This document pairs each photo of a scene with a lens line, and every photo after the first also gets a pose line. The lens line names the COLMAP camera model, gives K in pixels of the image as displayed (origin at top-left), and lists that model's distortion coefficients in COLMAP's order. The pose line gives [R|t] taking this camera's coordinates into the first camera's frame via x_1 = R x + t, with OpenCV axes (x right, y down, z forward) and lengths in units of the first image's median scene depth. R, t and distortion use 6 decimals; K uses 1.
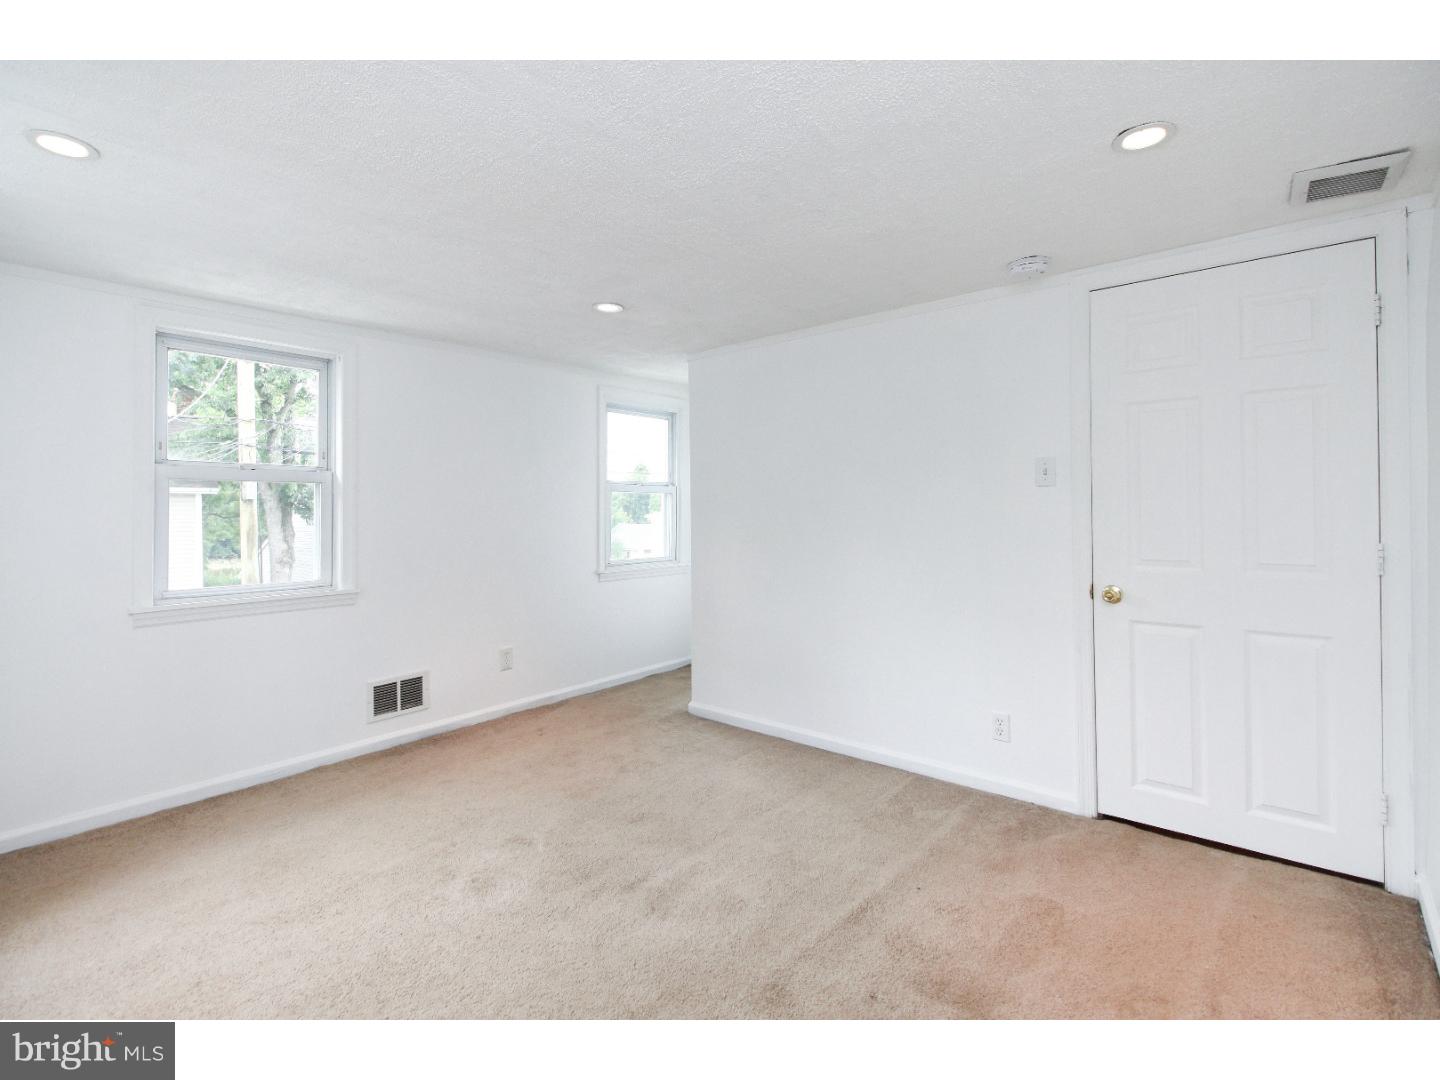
lens RADIAL K [[659.7, 0, 721.7], [0, 659.7, 545.5], [0, 0, 1]] dist [0.014413, -0.003081]
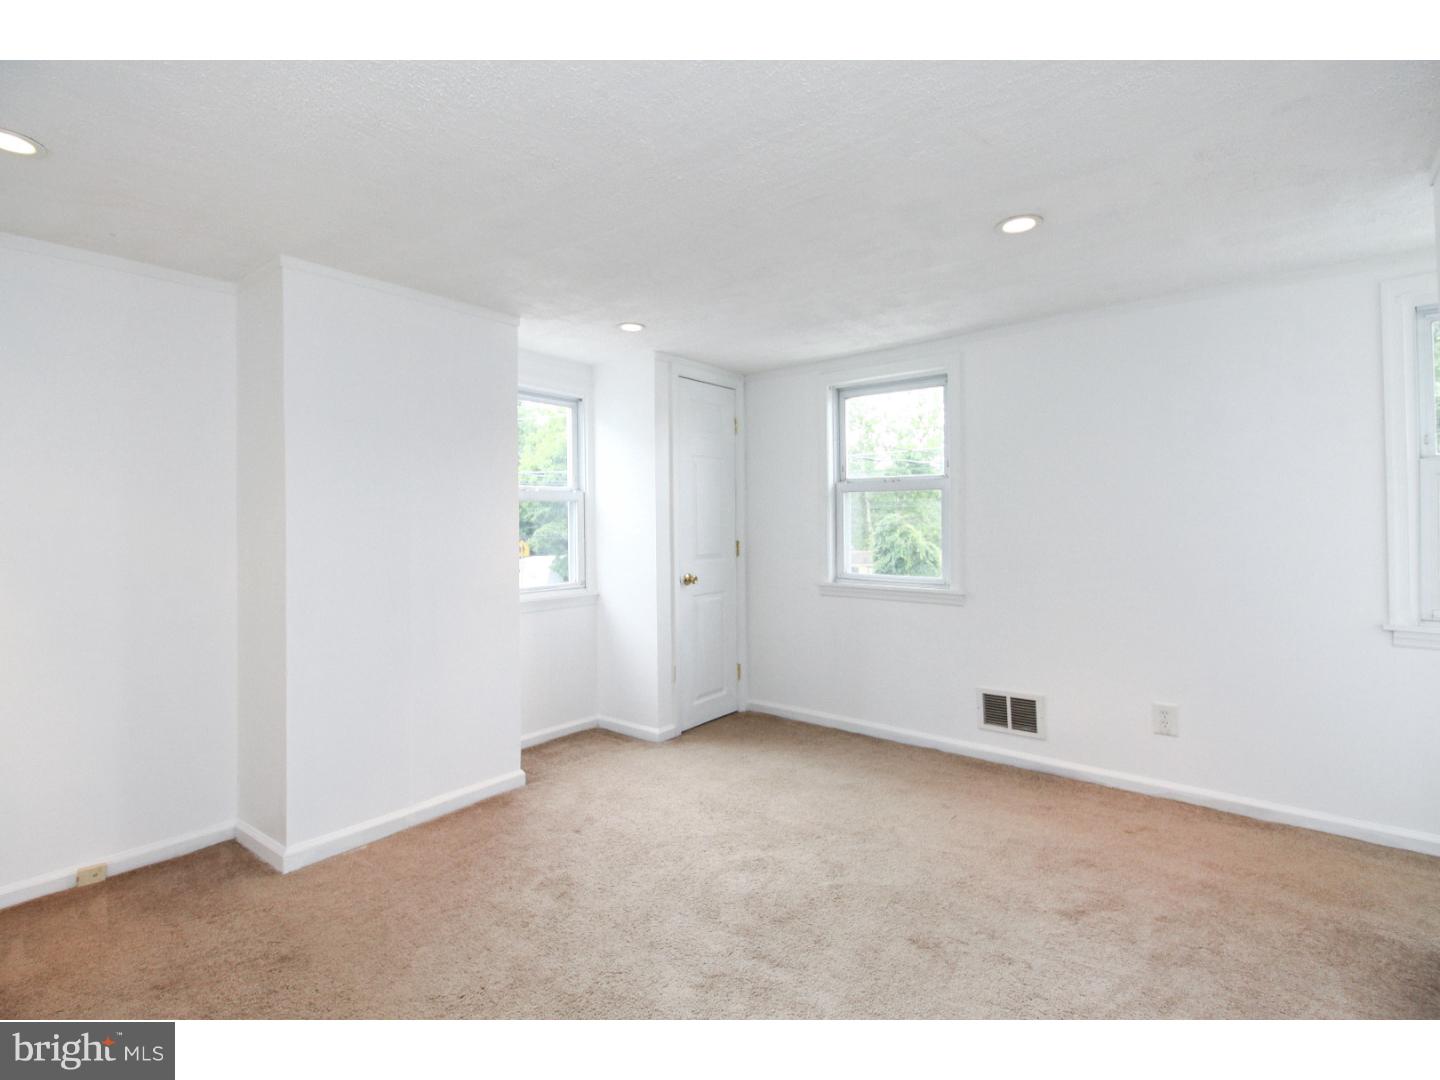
lens RADIAL K [[659.7, 0, 708.8], [0, 659.7, 530.9], [0, 0, 1]] dist [0.014413, -0.003081]
pose [[0.032185, 0.024053, -0.999192, 0.465943], [-0.048805, 0.998556, 0.022466, -0.031565], [0.998290, 0.048043, 0.033312, 0.585288]]
